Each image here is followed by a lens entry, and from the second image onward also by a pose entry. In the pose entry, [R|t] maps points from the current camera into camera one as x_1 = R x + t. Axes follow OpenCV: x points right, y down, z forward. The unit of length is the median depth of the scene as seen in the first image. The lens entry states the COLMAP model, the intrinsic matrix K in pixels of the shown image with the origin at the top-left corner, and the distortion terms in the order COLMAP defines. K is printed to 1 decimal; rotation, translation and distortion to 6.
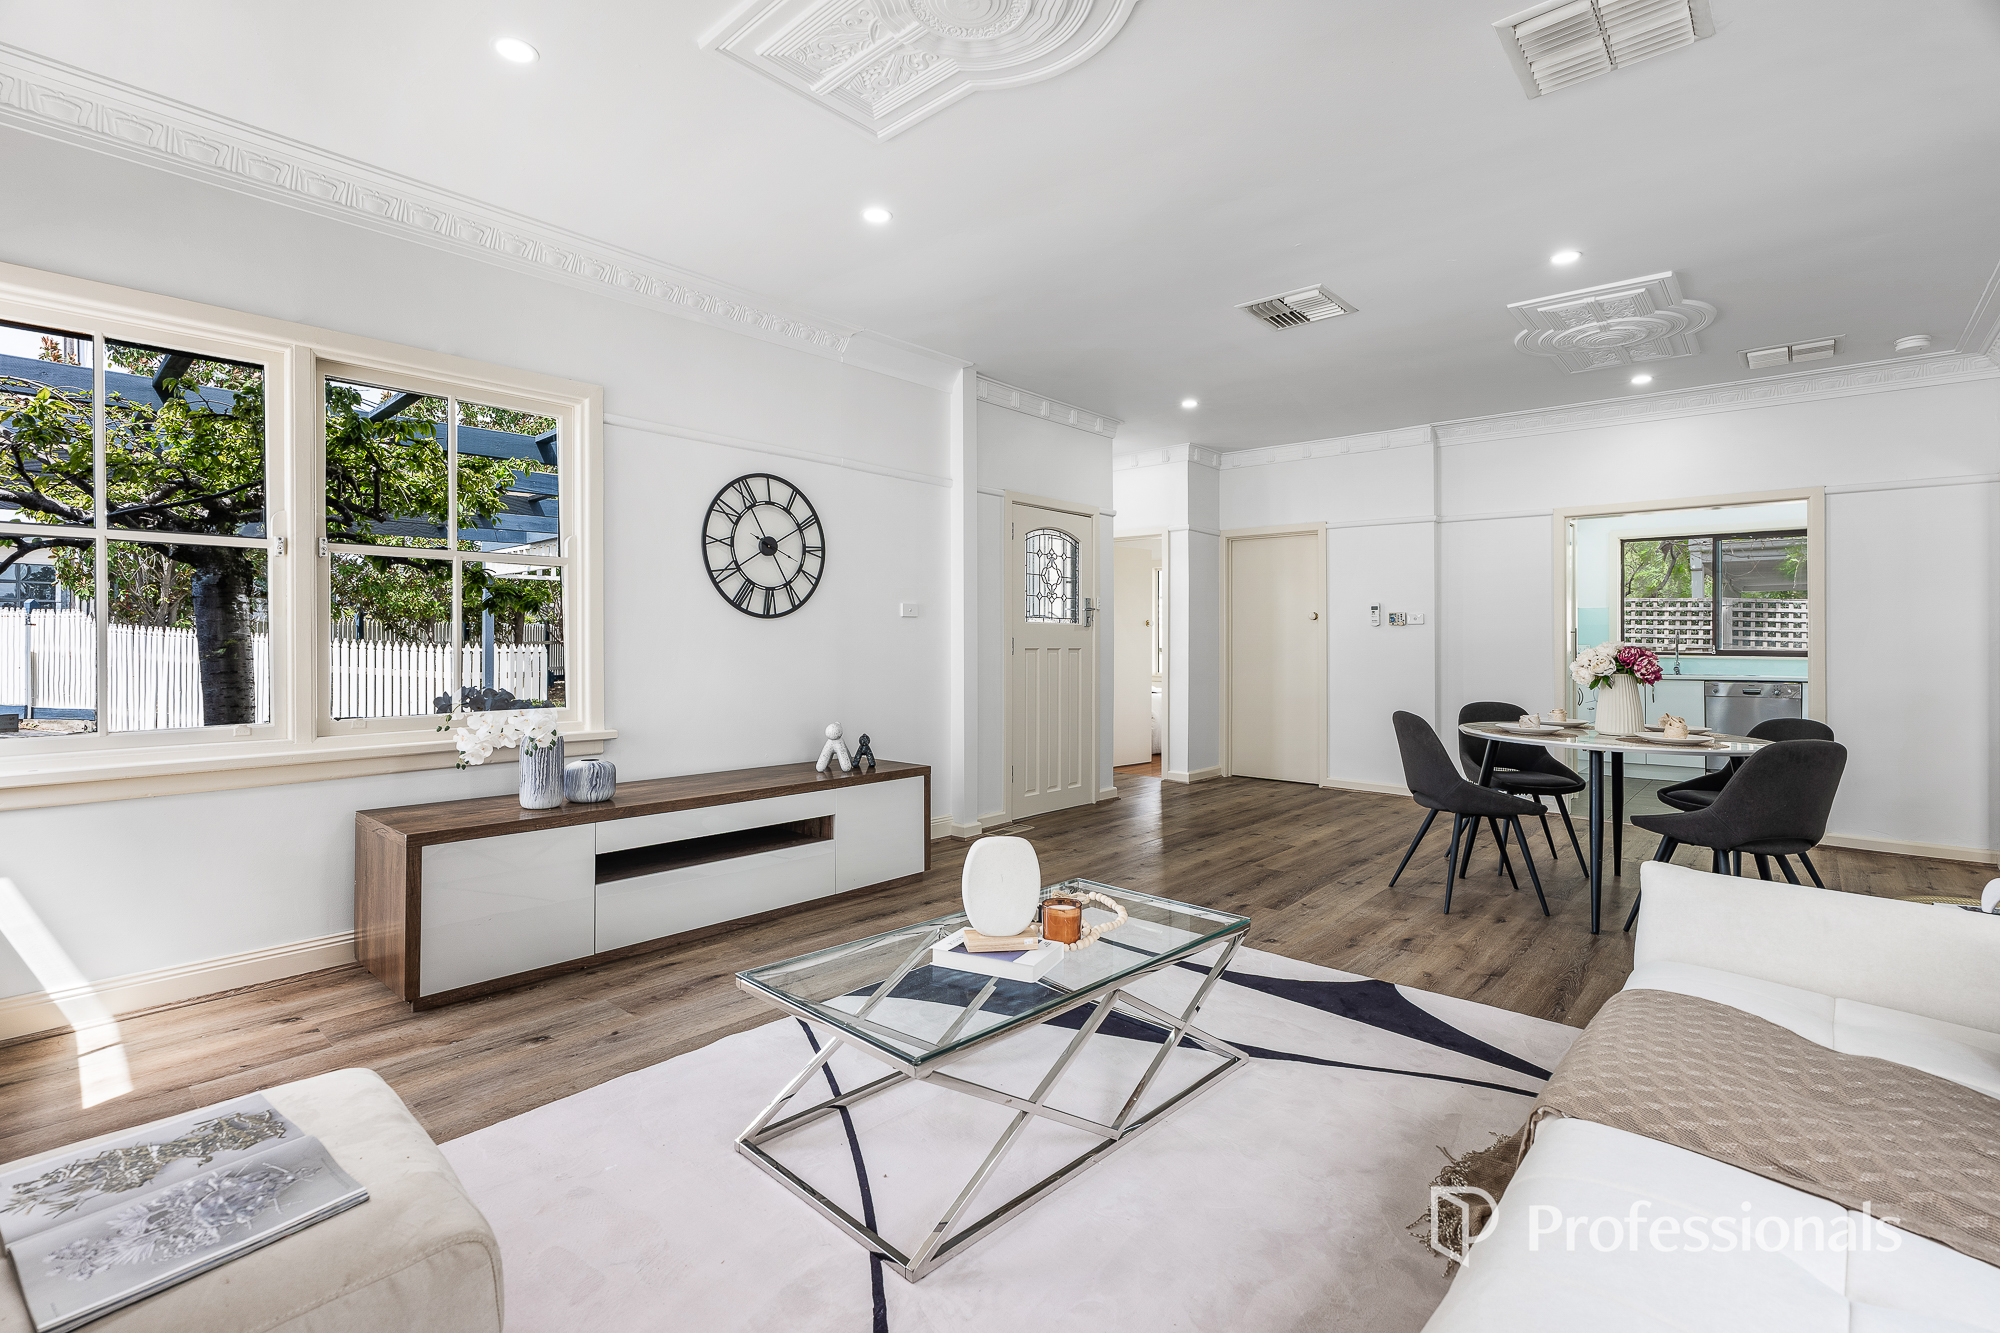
lens RADIAL K [[896.2, 0, 998.5], [0, 896.2, 668.1], [0, 0, 1]] dist [-0.001333, -0.000215]
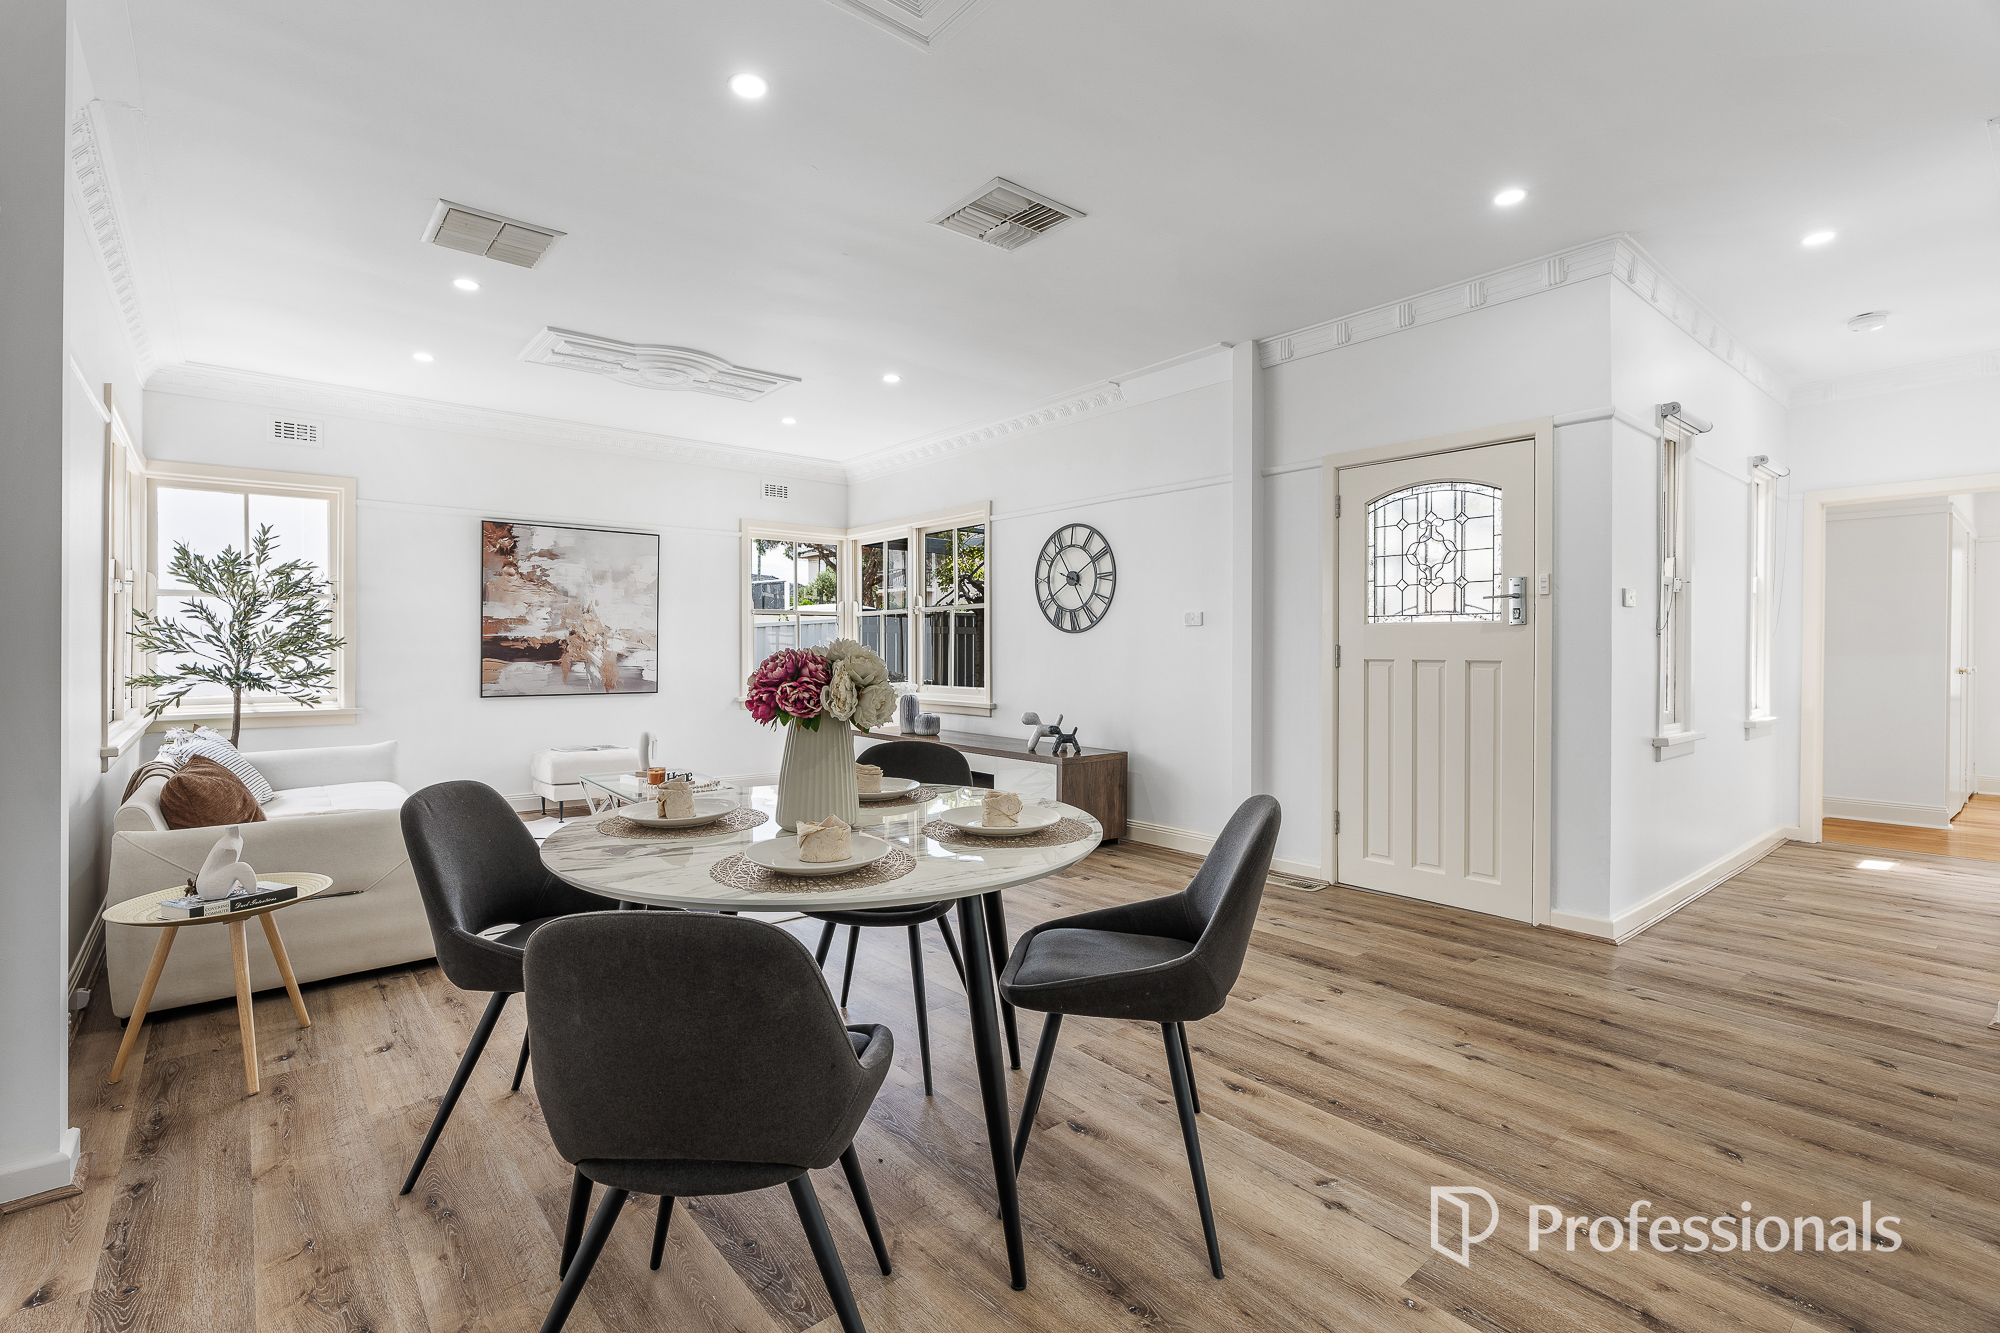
lens RADIAL K [[896.2, 0, 998.0], [0, 896.2, 648.2], [0, 0, 1]] dist [-0.001333, -0.000215]
pose [[-0.125358, -0.000339, -0.992112, 1.050465], [-0.024023, 0.999708, 0.002694, -0.034676], [0.991821, 0.024171, -0.125329, 1.050041]]
